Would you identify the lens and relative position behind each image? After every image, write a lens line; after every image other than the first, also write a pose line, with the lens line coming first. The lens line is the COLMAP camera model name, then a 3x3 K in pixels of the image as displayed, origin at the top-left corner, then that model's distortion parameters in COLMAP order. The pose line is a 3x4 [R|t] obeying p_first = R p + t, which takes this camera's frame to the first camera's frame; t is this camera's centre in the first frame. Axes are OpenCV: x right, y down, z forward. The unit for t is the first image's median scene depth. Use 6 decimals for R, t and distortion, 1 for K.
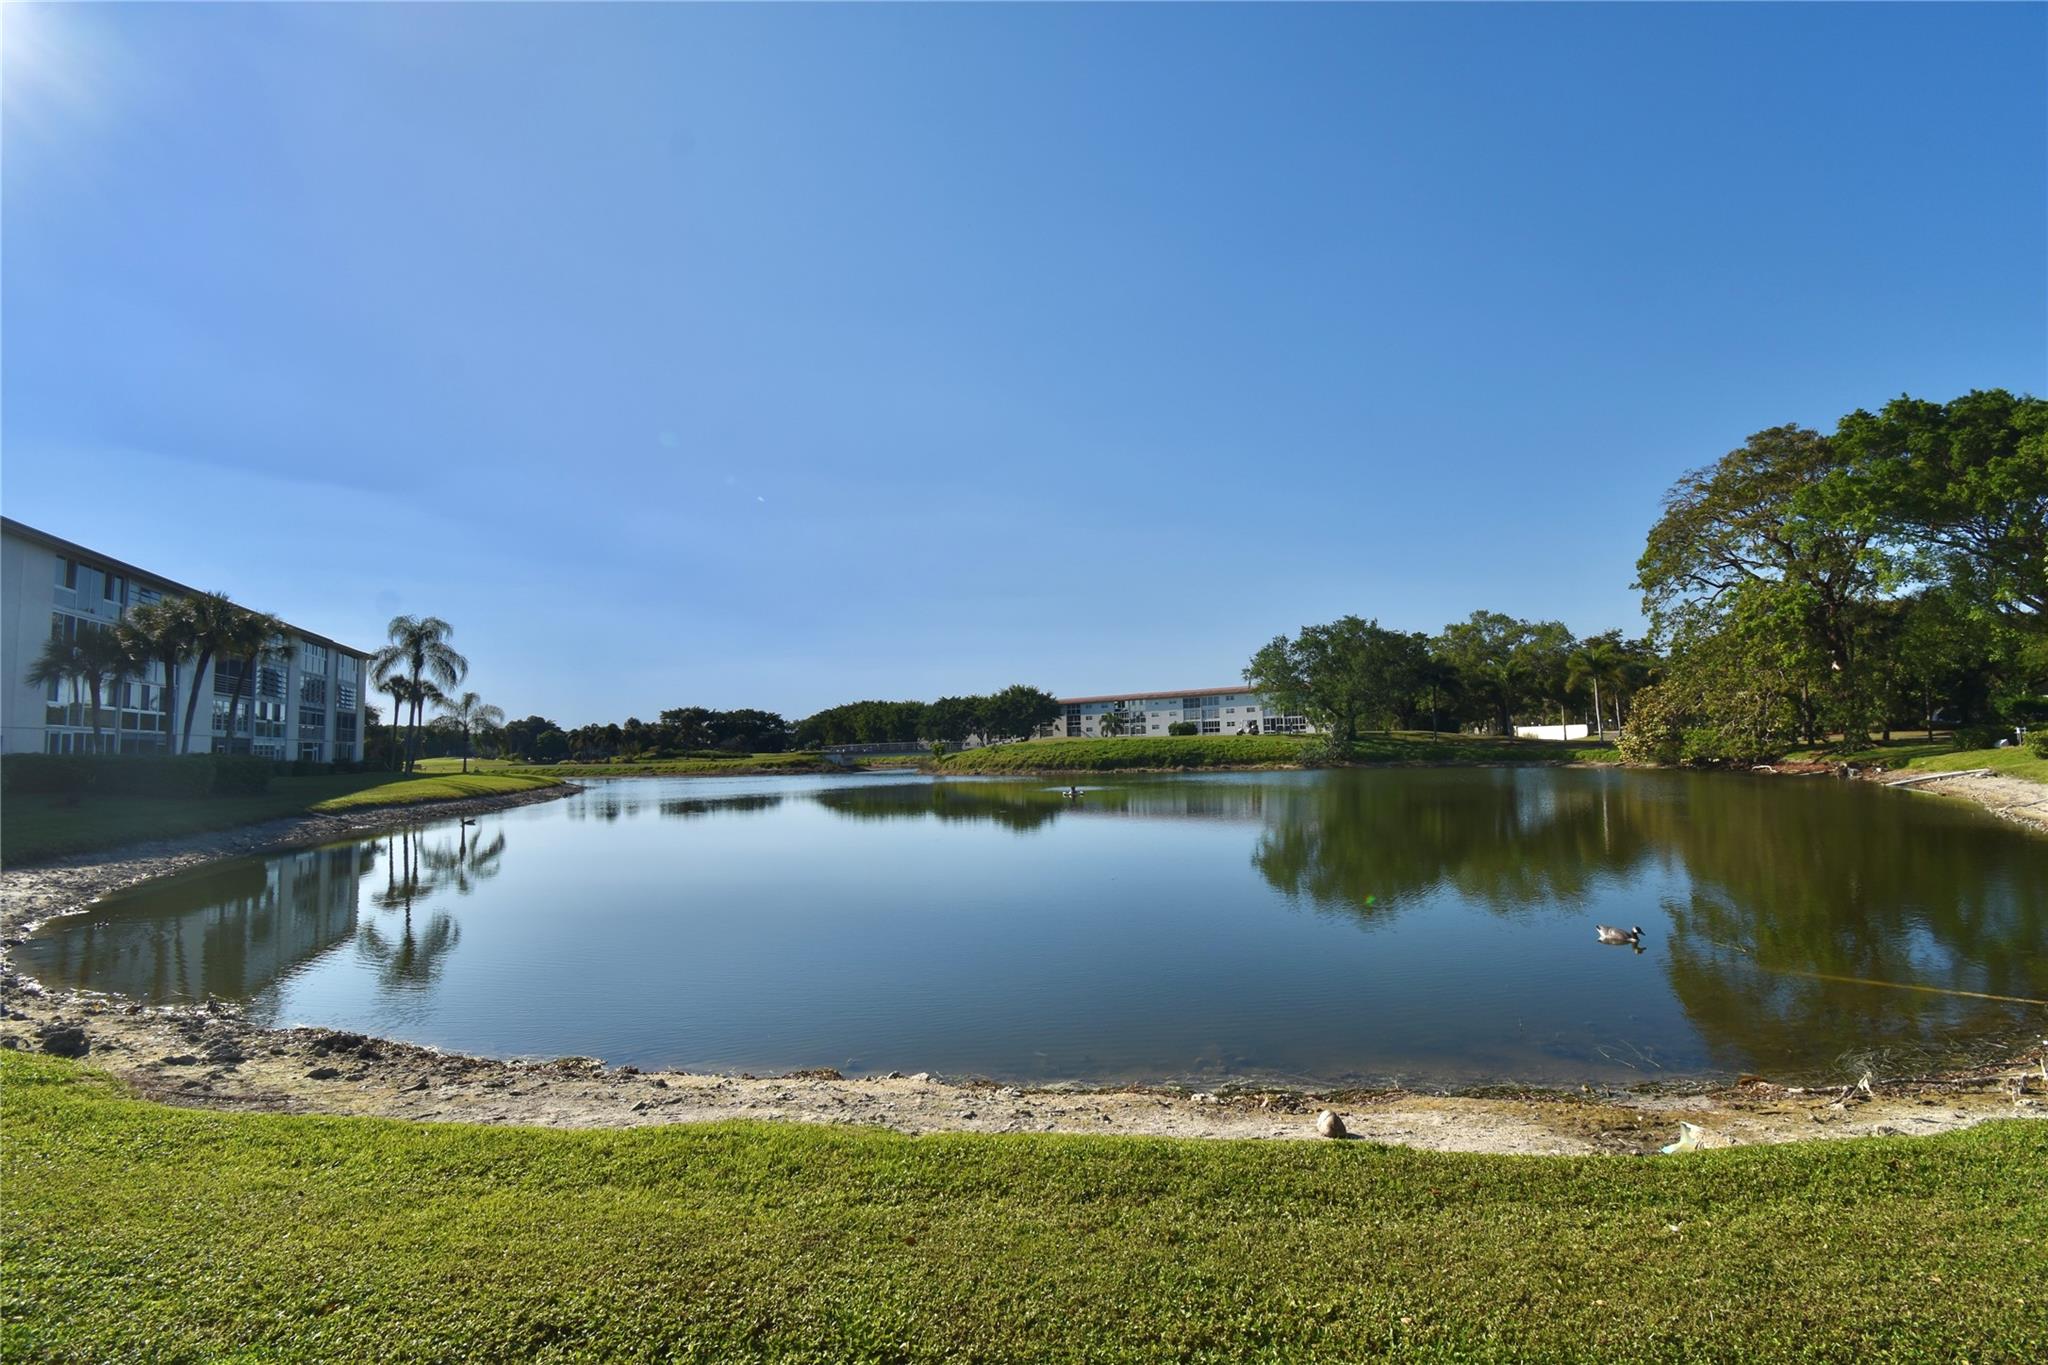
lens RADIAL K [[908.9, 0, 1037.6], [0, 908.9, 684.1], [0, 0, 1]] dist [0.018146, -0.025785]
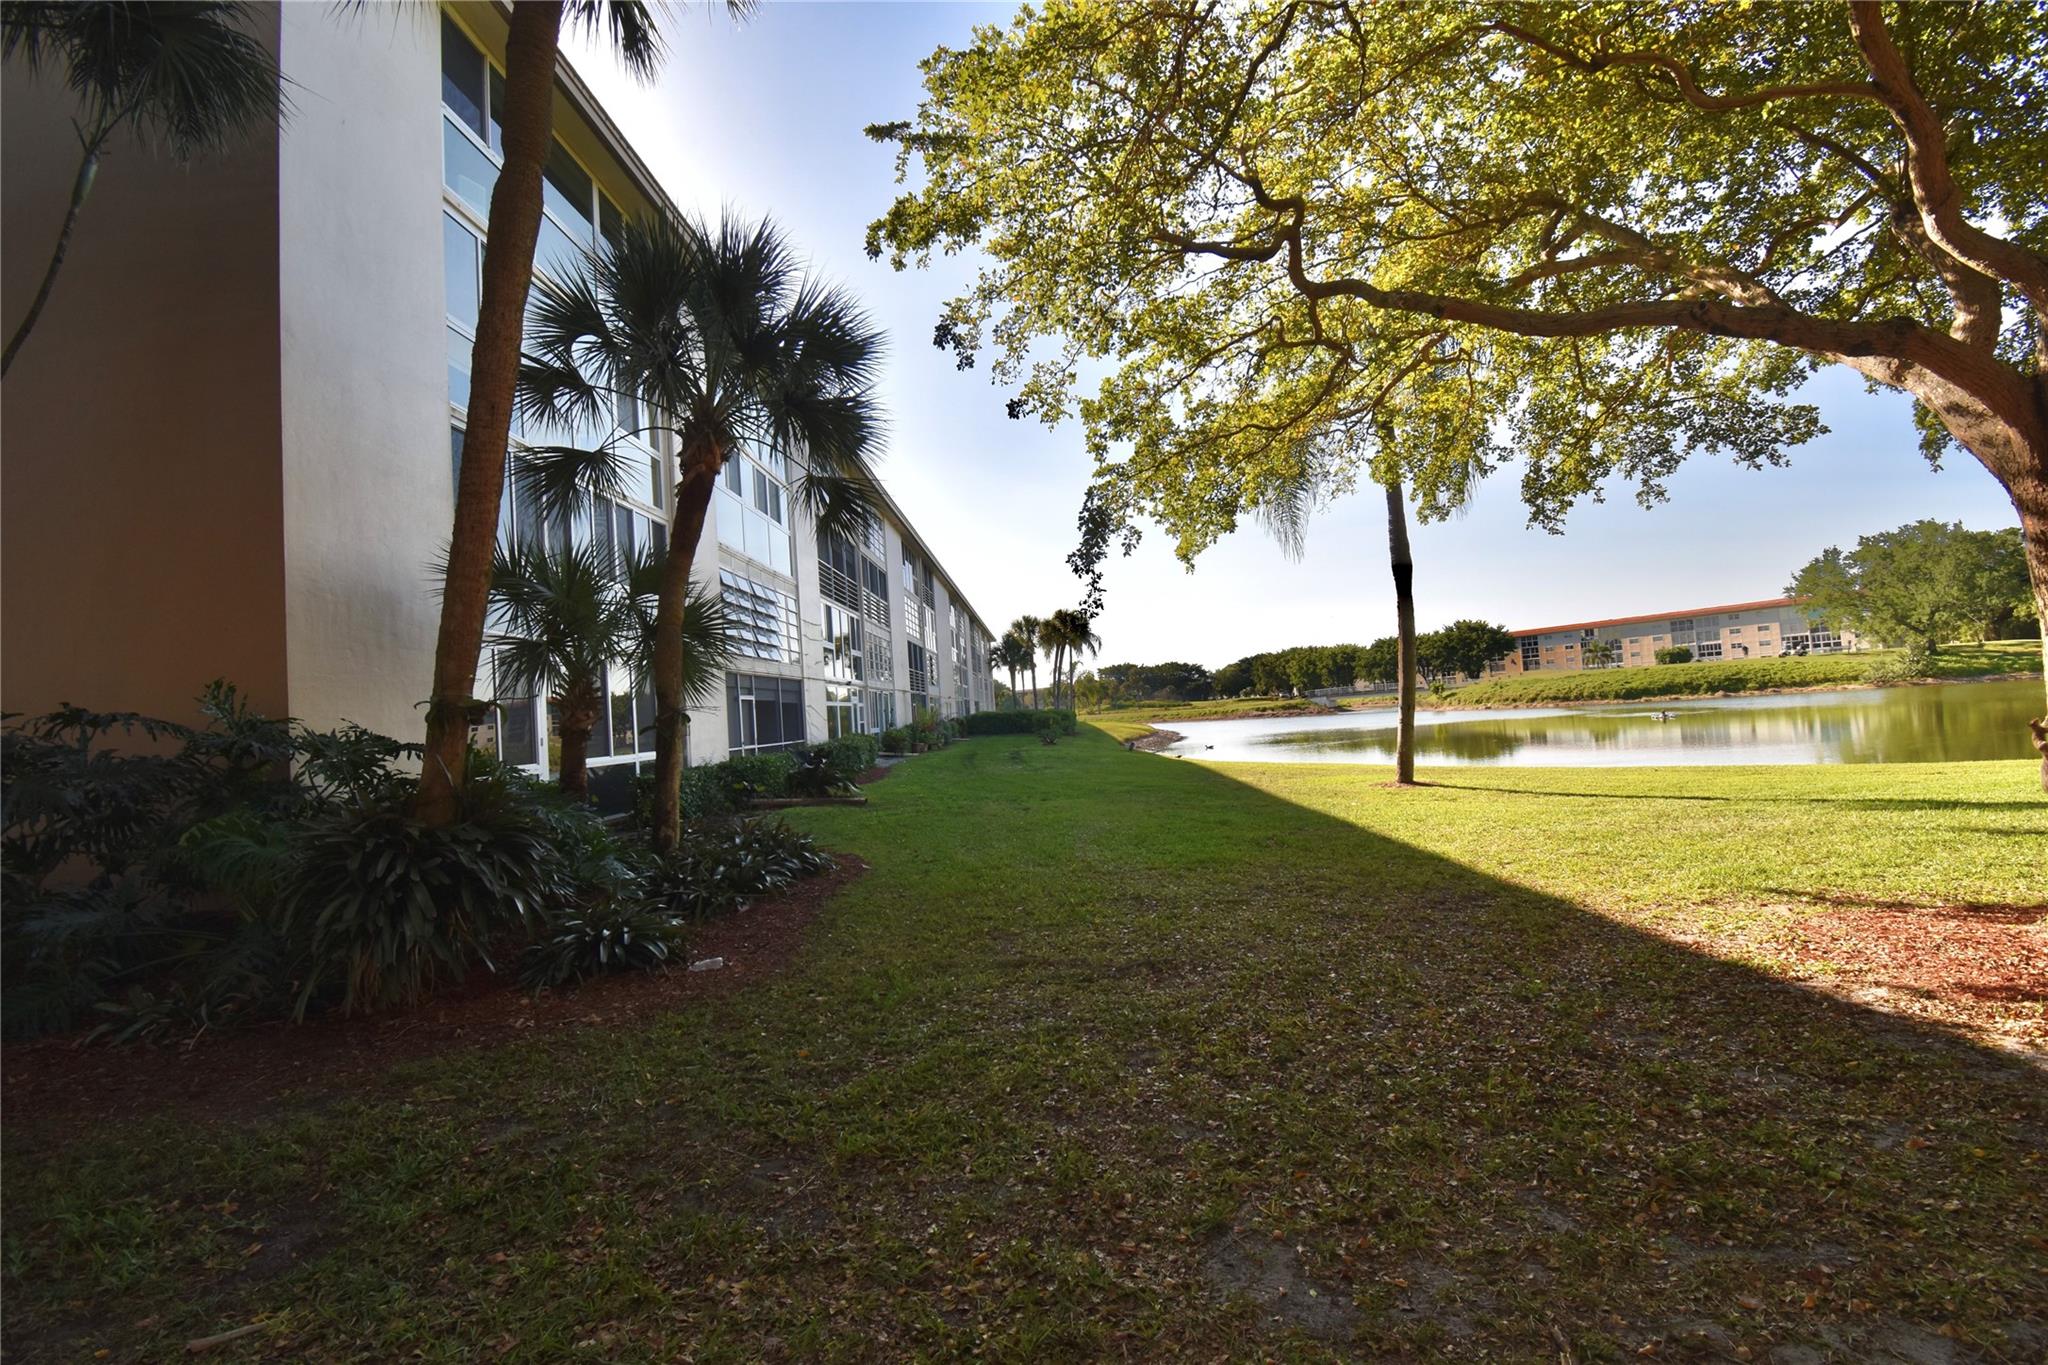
lens RADIAL K [[908.9, 0, 1037.6], [0, 908.9, 684.1], [0, 0, 1]] dist [0.018146, -0.025785]
pose [[0.919858, -0.050954, -0.388928, -0.124506], [0.073440, 0.996365, 0.043159, -0.013980], [0.385316, -0.068262, 0.920257, -0.177633]]
